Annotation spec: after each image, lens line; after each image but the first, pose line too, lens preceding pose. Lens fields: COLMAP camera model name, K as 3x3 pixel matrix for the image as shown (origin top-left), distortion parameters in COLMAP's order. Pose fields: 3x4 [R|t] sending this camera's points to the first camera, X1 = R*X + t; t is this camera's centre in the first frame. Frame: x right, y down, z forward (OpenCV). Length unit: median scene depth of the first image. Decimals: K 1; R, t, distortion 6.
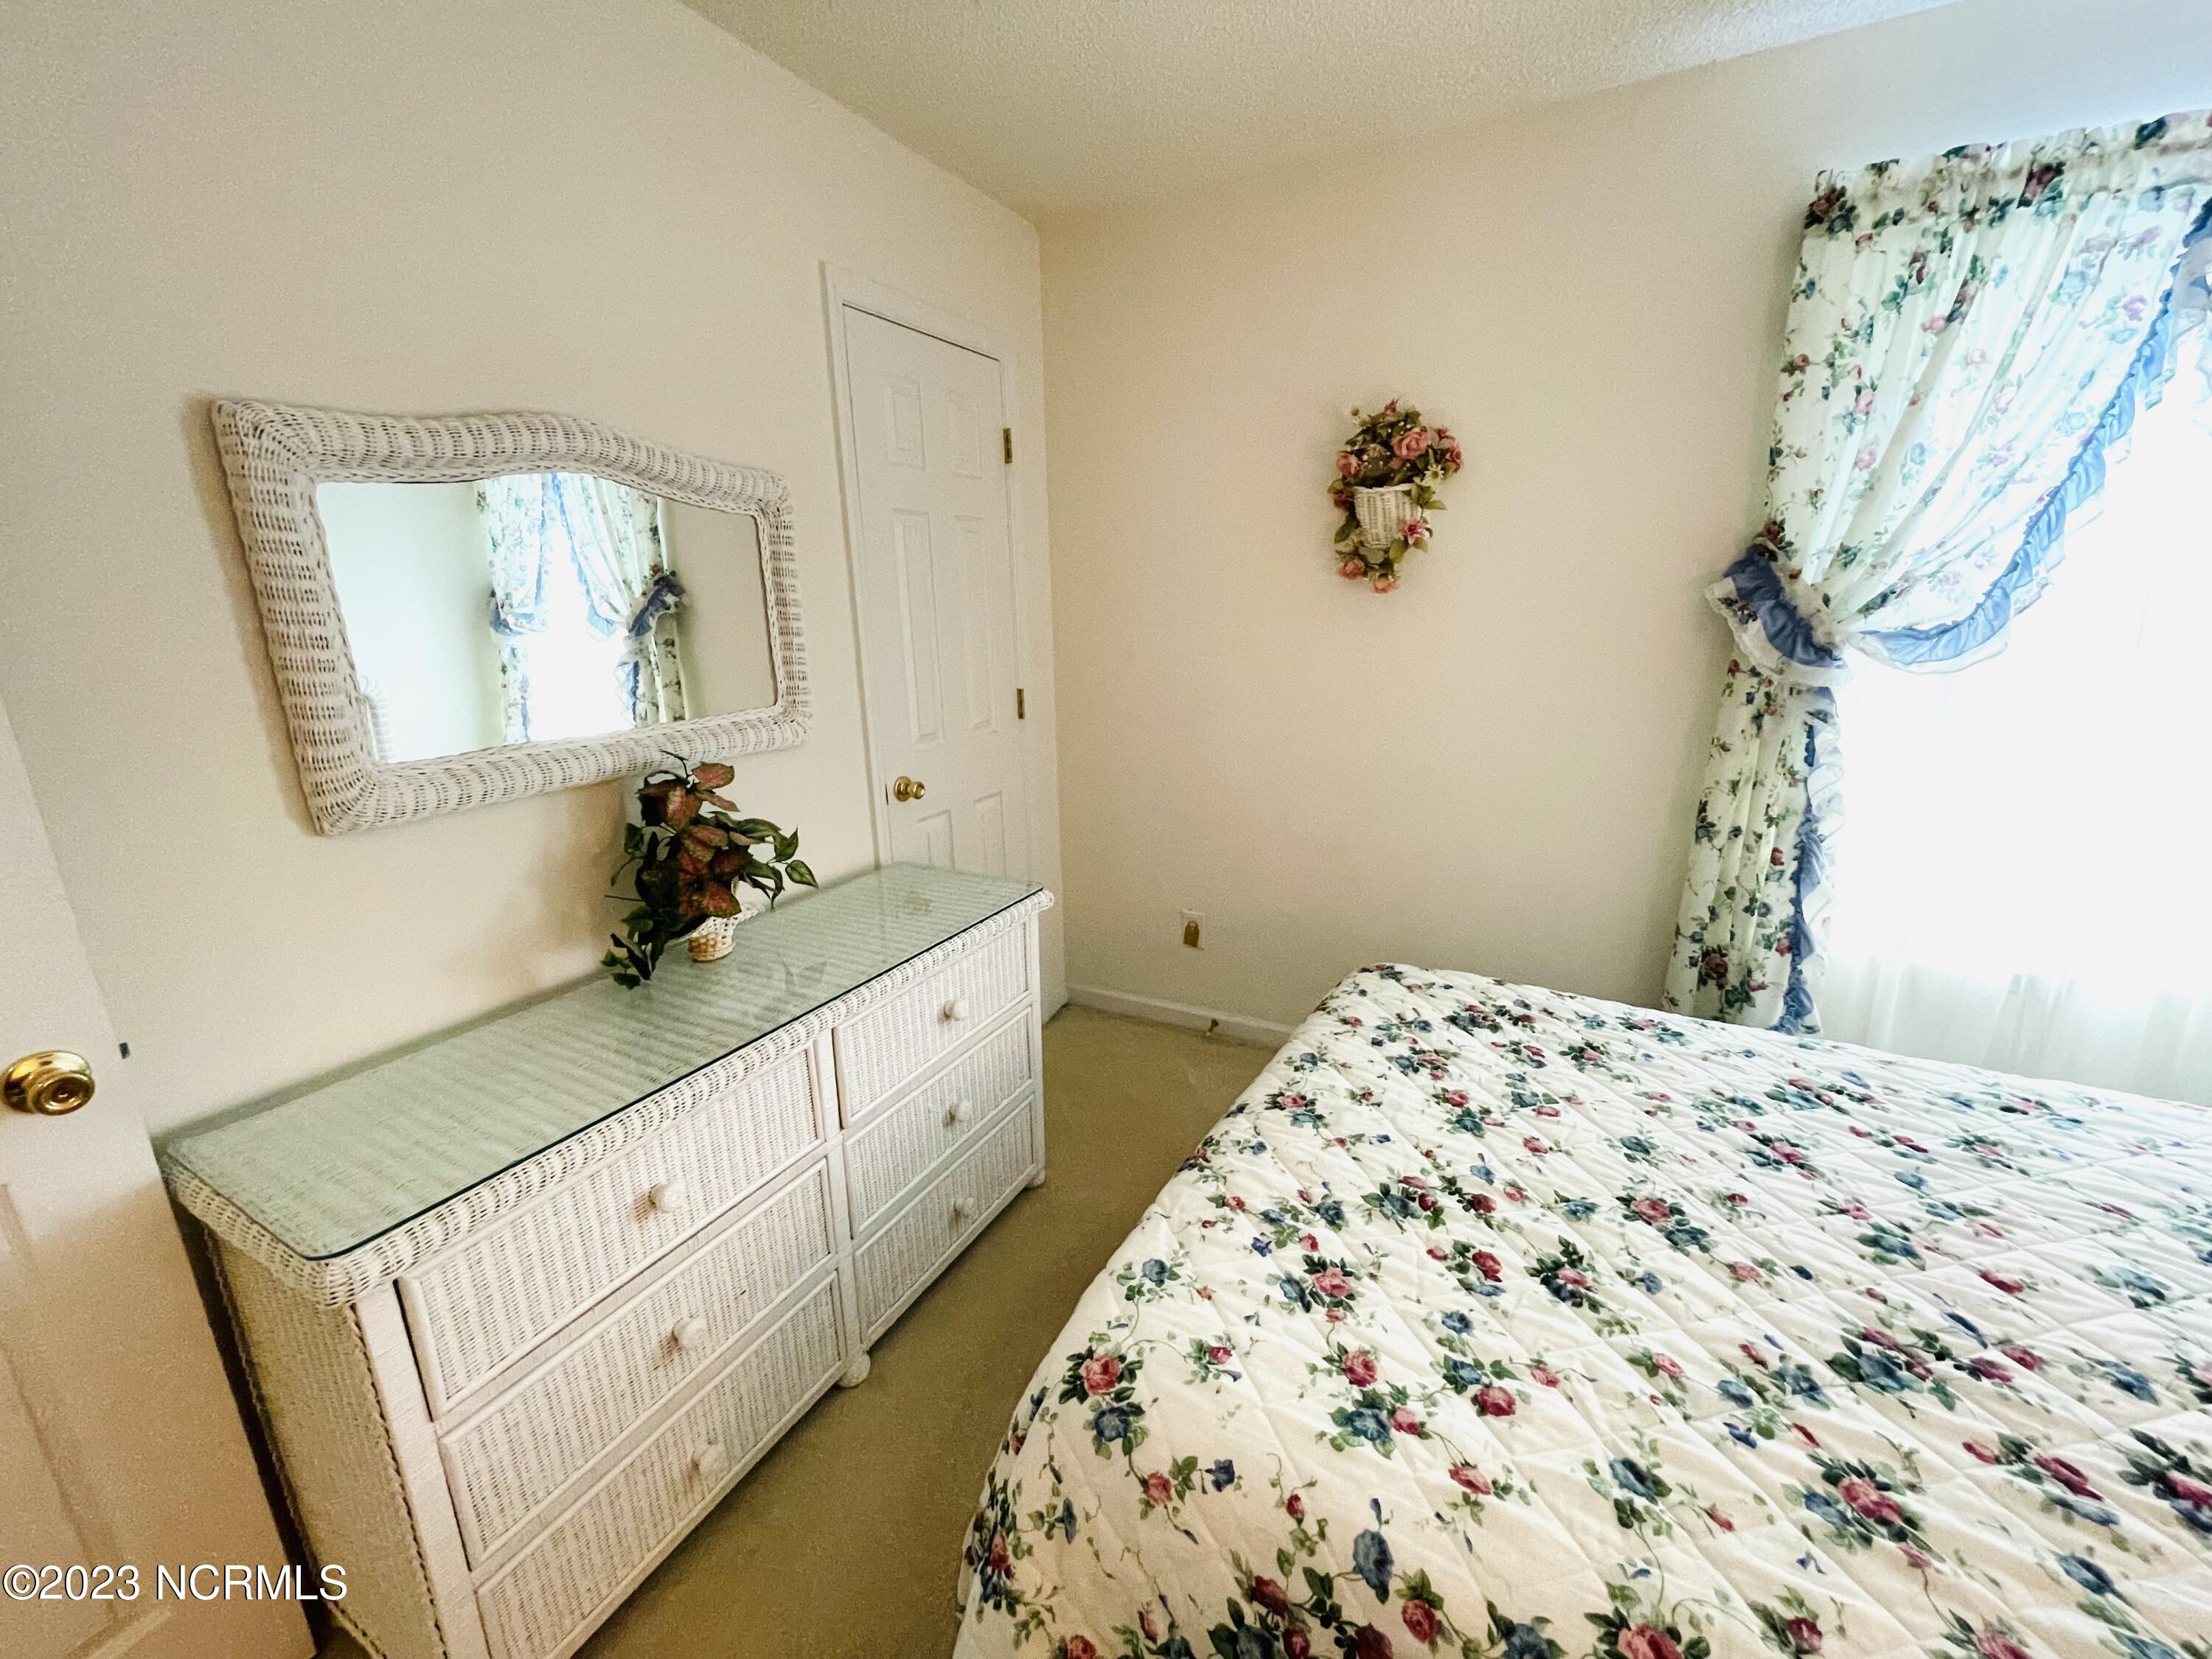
lens RADIAL K [[898.4, 0, 1103.6], [0, 898.4, 830.7], [0, 0, 1]] dist [-0.005732, 0.000138]
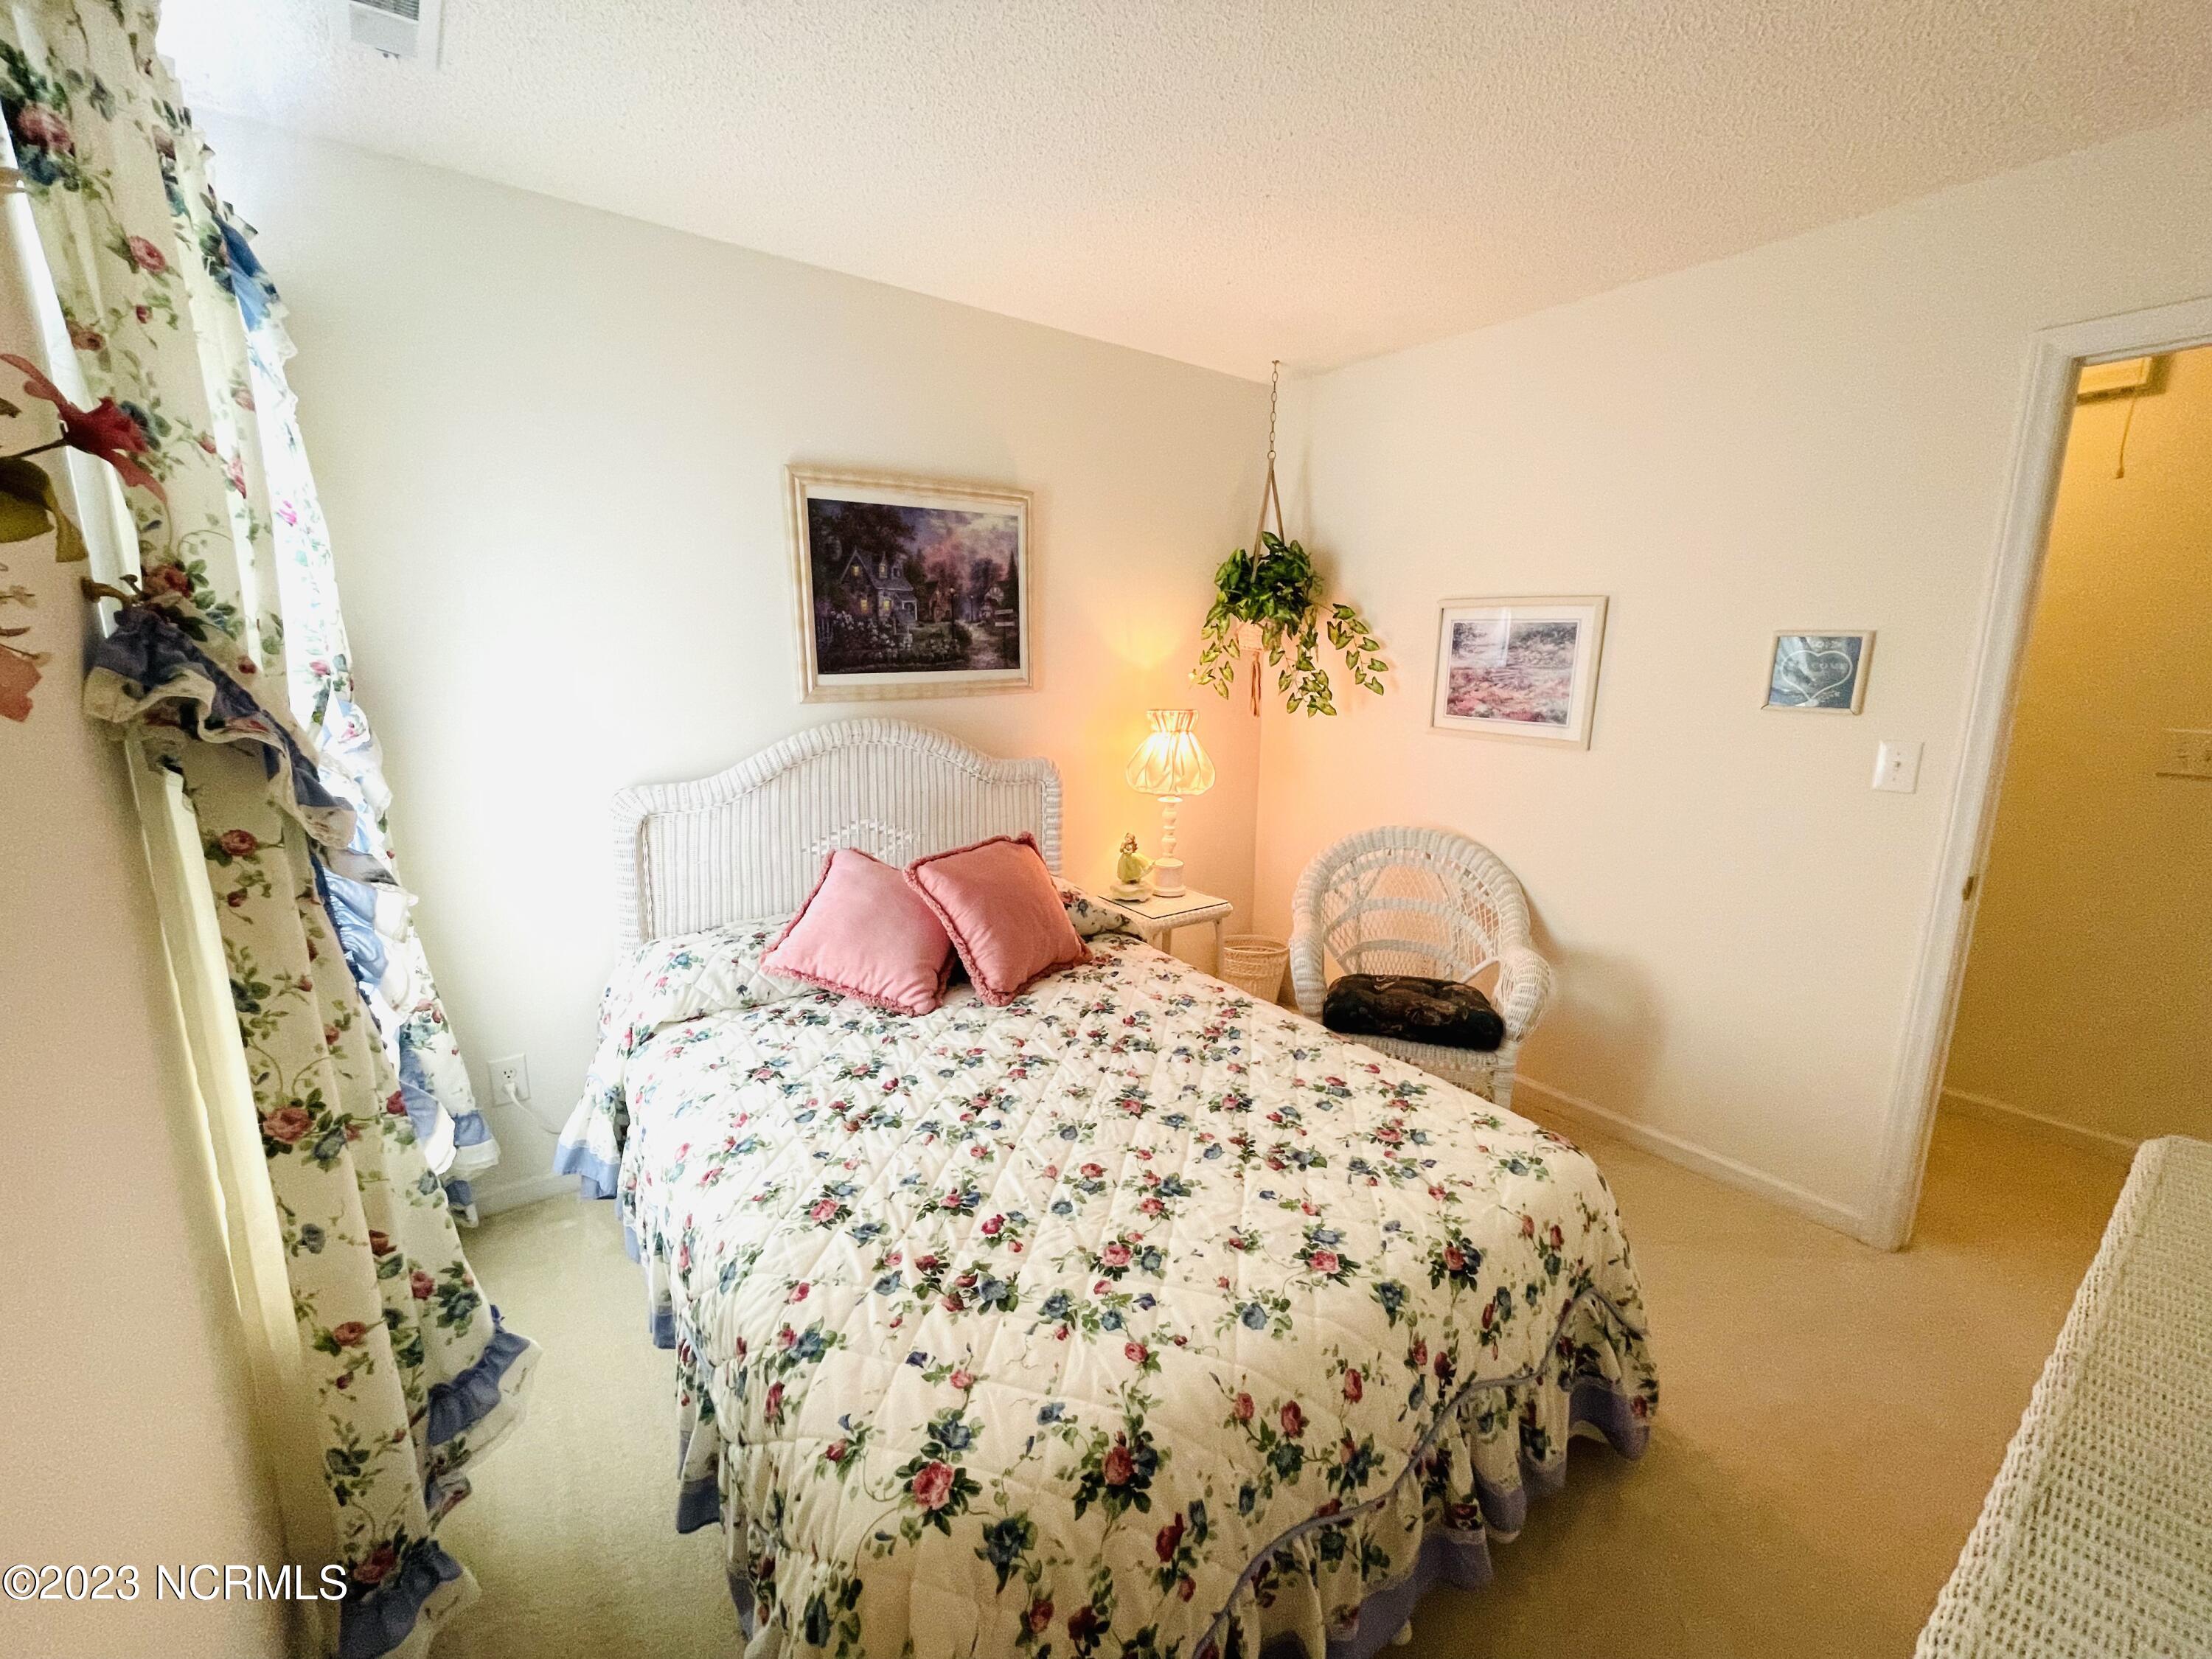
lens RADIAL K [[898.4, 0, 1108.1], [0, 898.4, 821.5], [0, 0, 1]] dist [-0.005732, 0.000138]
pose [[-0.907980, -0.065448, 0.413870, 0.061954], [0.115700, 0.910164, 0.397762, -0.397049], [-0.402723, 0.409044, -0.818839, 1.424942]]
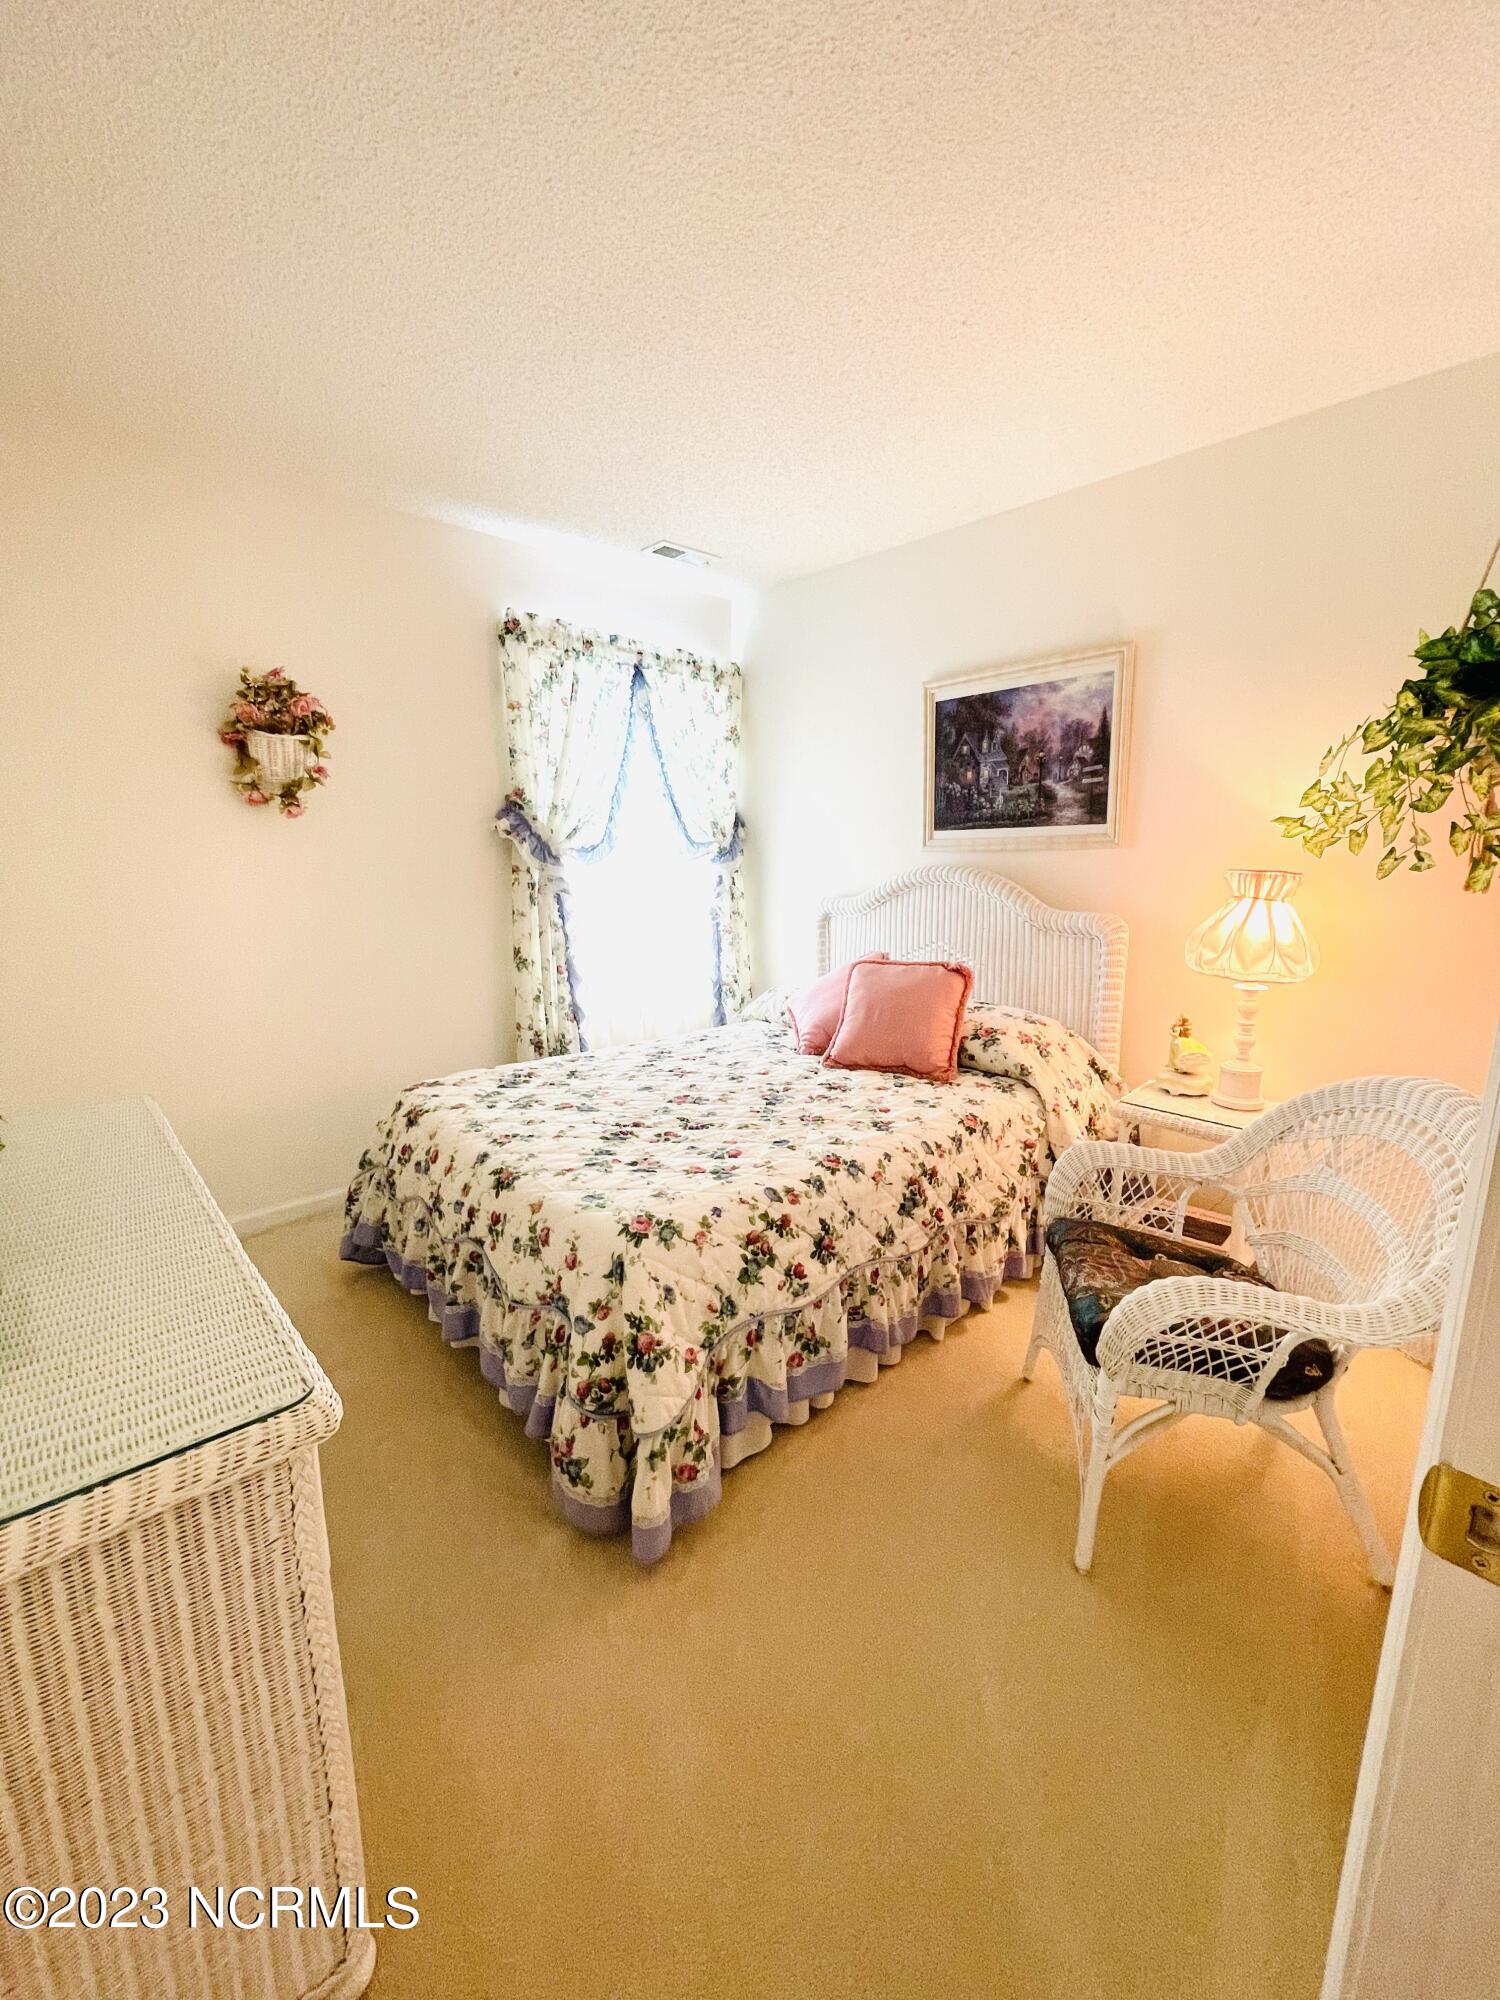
lens RADIAL K [[812.3, 0, 754.0], [0, 812.3, 1002.6], [0, 0, 1]] dist [-0.005732, 0.000138]
pose [[0.316350, -0.156538, 0.935638, -0.796822], [0.233361, 0.968825, 0.083188, 0.055880], [-0.919492, 0.192024, 0.343018, 0.090818]]
